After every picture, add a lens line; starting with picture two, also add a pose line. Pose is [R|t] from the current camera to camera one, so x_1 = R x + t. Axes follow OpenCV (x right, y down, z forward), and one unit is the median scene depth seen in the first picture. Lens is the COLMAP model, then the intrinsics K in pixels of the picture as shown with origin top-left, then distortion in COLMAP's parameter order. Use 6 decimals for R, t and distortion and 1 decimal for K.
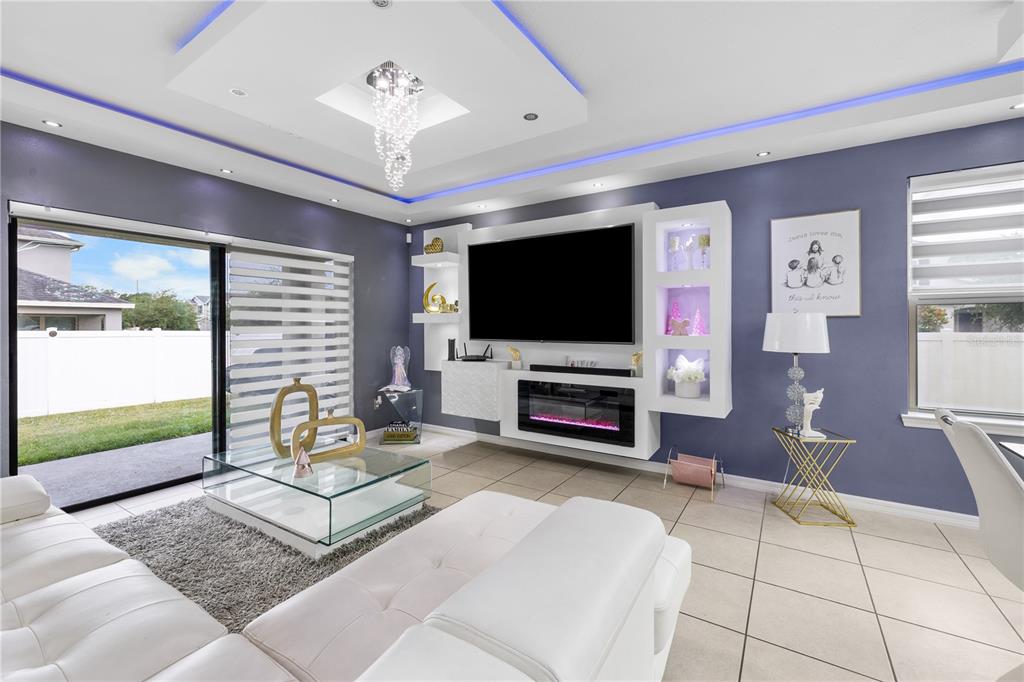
lens RADIAL K [[434.1, 0, 506.5], [0, 434.1, 336.6], [0, 0, 1]] dist [0.001115, -0.000083]
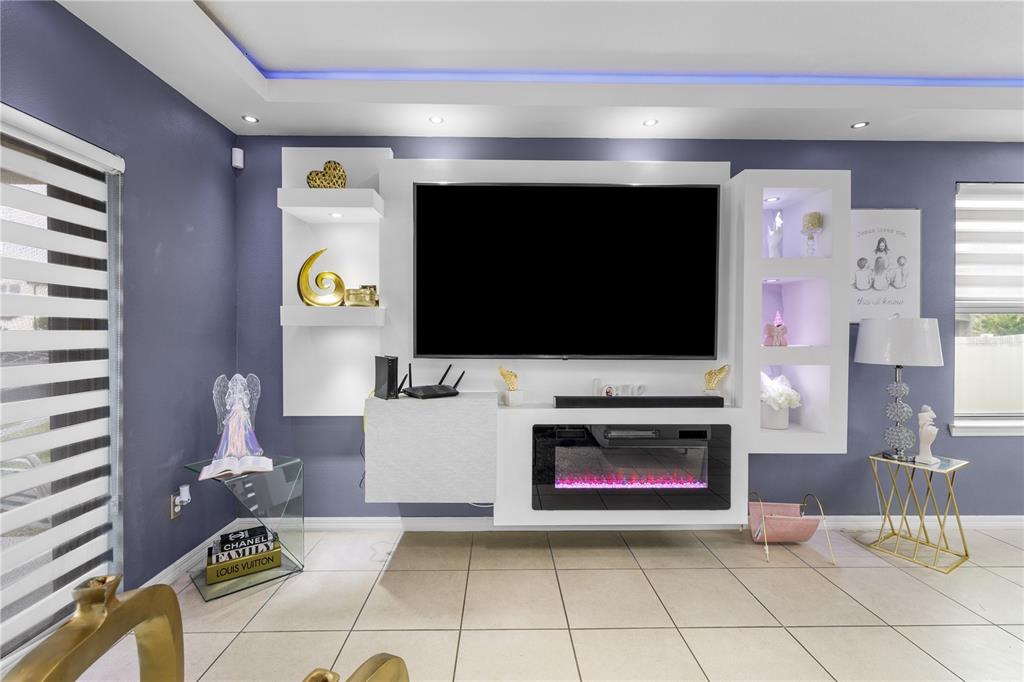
lens RADIAL K [[434.1, 0, 518.6], [0, 434.1, 339.3], [0, 0, 1]] dist [0.001115, -0.000083]
pose [[0.827868, -0.008174, 0.560864, -0.351466], [0.010082, 0.999949, -0.000308, -0.017198], [-0.560833, 0.005910, 0.827908, 0.585438]]
